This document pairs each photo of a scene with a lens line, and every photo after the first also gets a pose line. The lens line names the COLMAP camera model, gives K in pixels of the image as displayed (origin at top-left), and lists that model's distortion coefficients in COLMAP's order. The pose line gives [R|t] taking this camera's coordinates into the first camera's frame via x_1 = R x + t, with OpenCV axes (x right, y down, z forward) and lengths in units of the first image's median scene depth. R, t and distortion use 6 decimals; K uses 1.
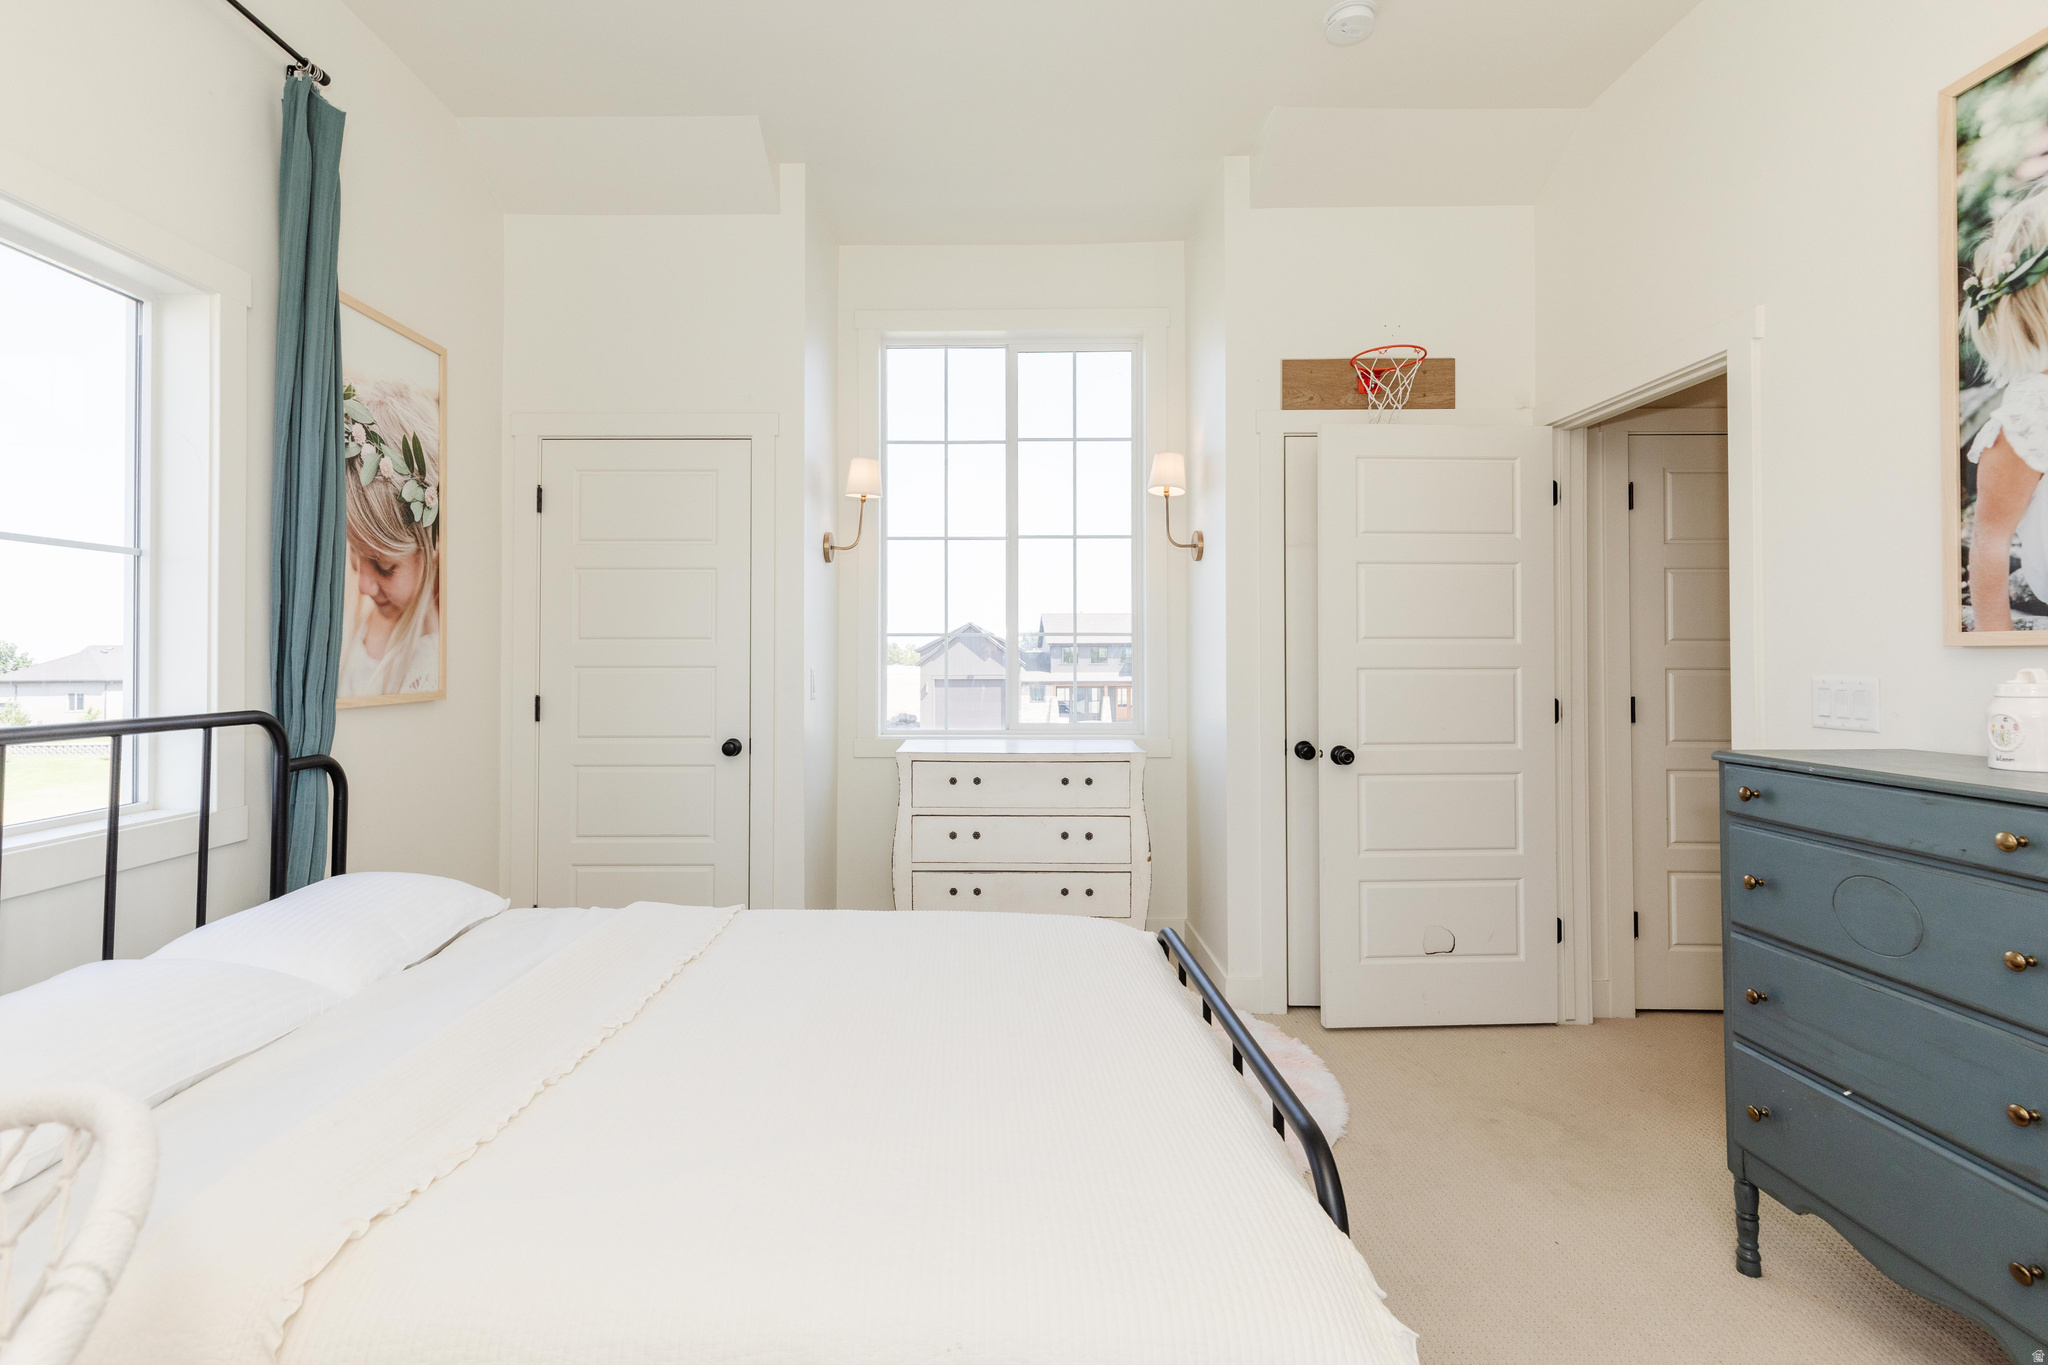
lens RADIAL K [[948.5, 0, 971.3], [0, 948.5, 641.6], [0, 0, 1]] dist [0.000010, -0.001442]
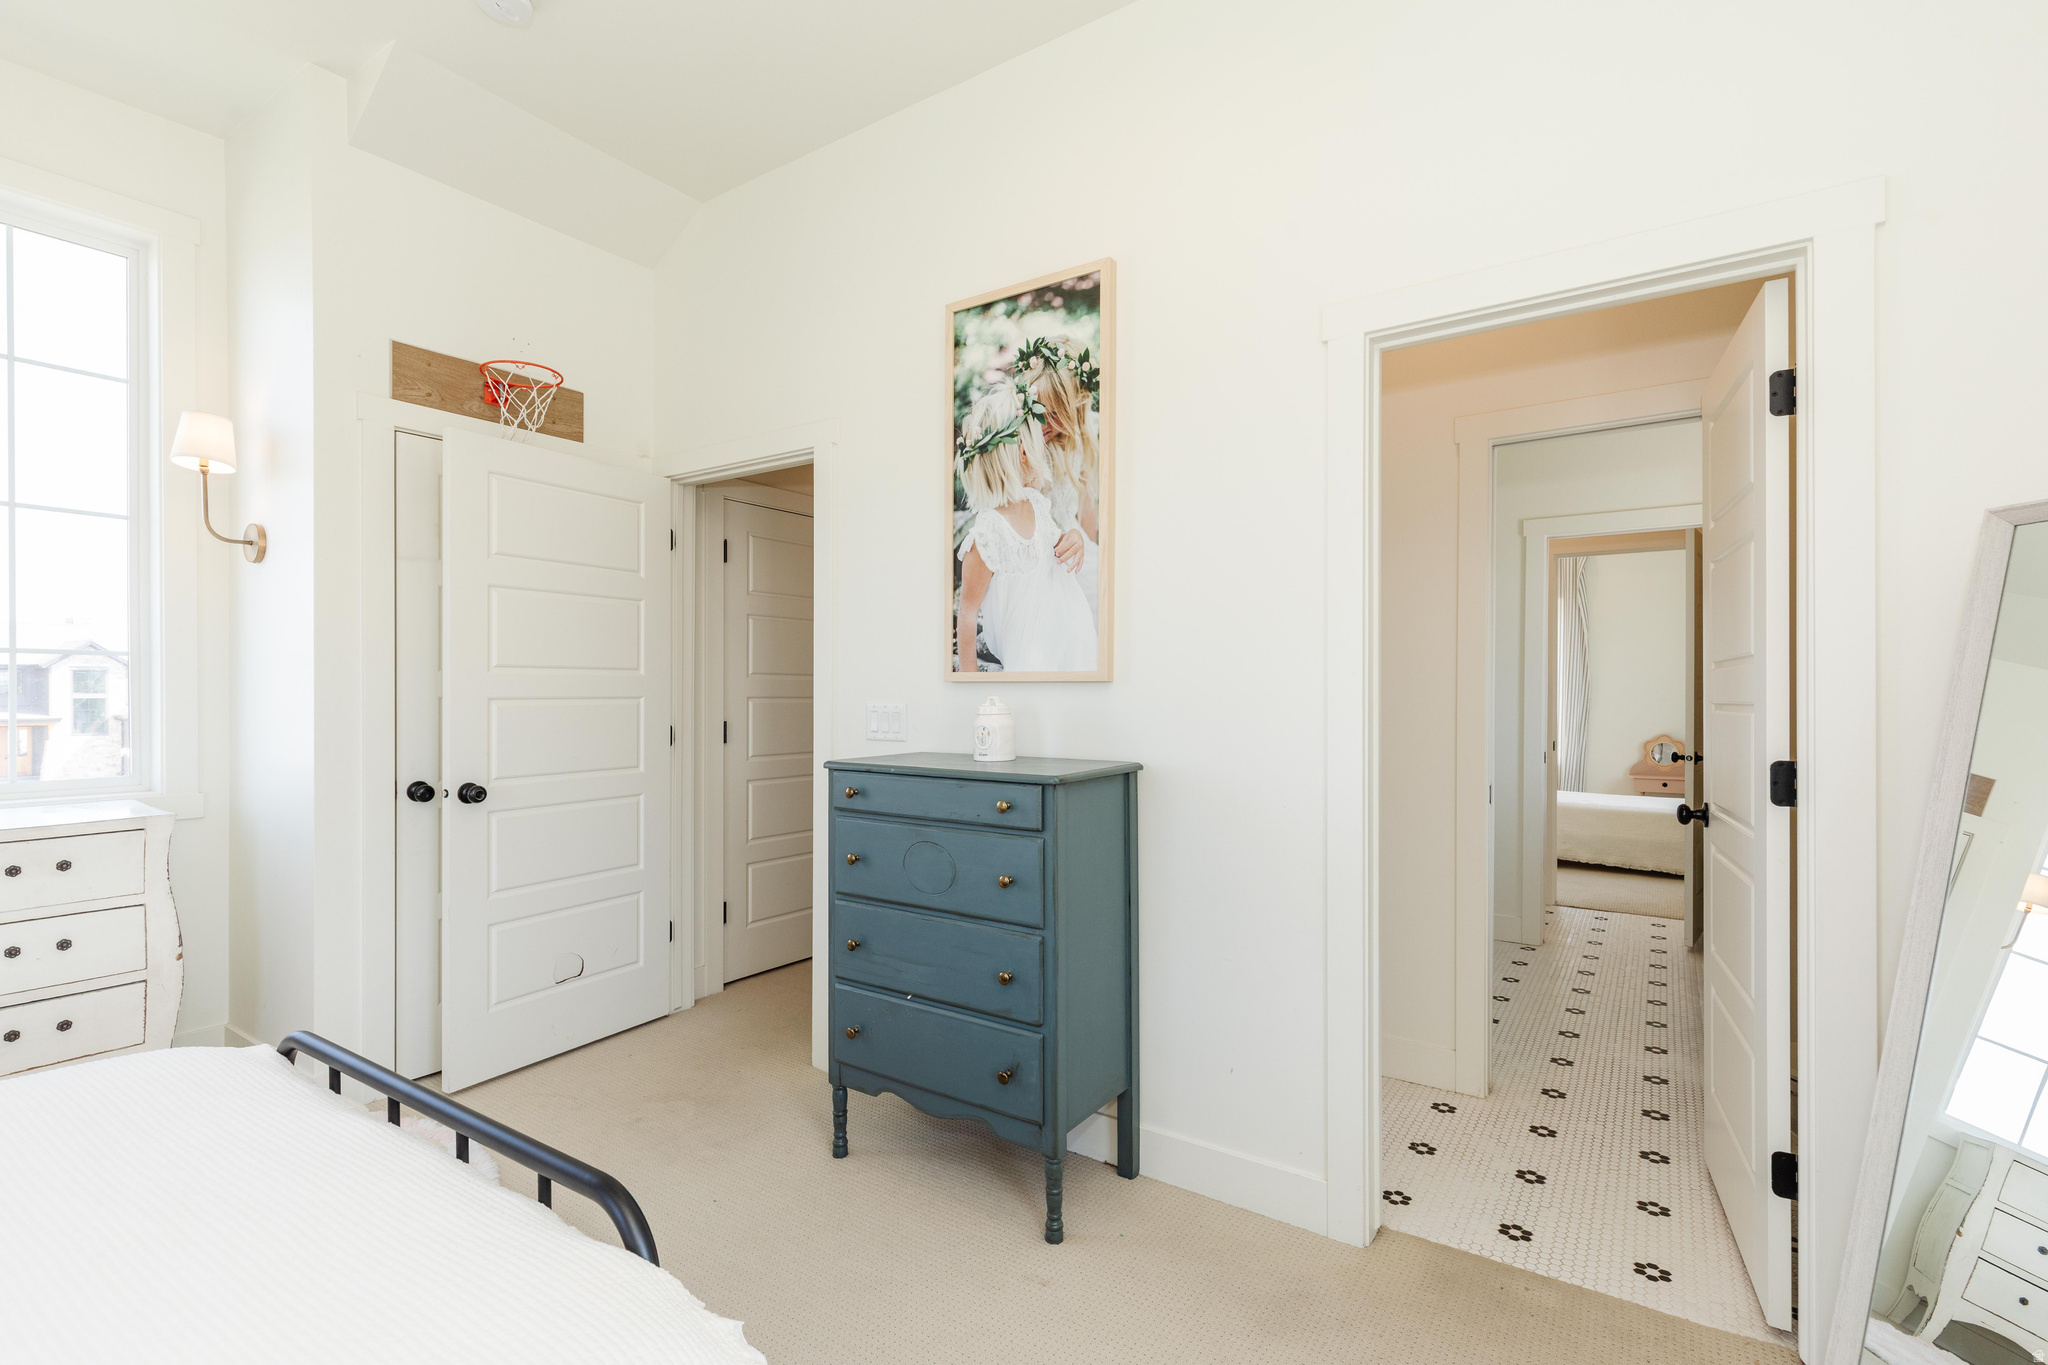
lens RADIAL K [[934.1, 0, 1021.8], [0, 934.1, 692.6], [0, 0, 1]] dist [0.006455, -0.000284]
pose [[0.546339, -0.001016, 0.837563, -0.135006], [-0.017911, 0.999756, 0.012896, 0.001199], [-0.837372, -0.022047, 0.546188, 0.094291]]
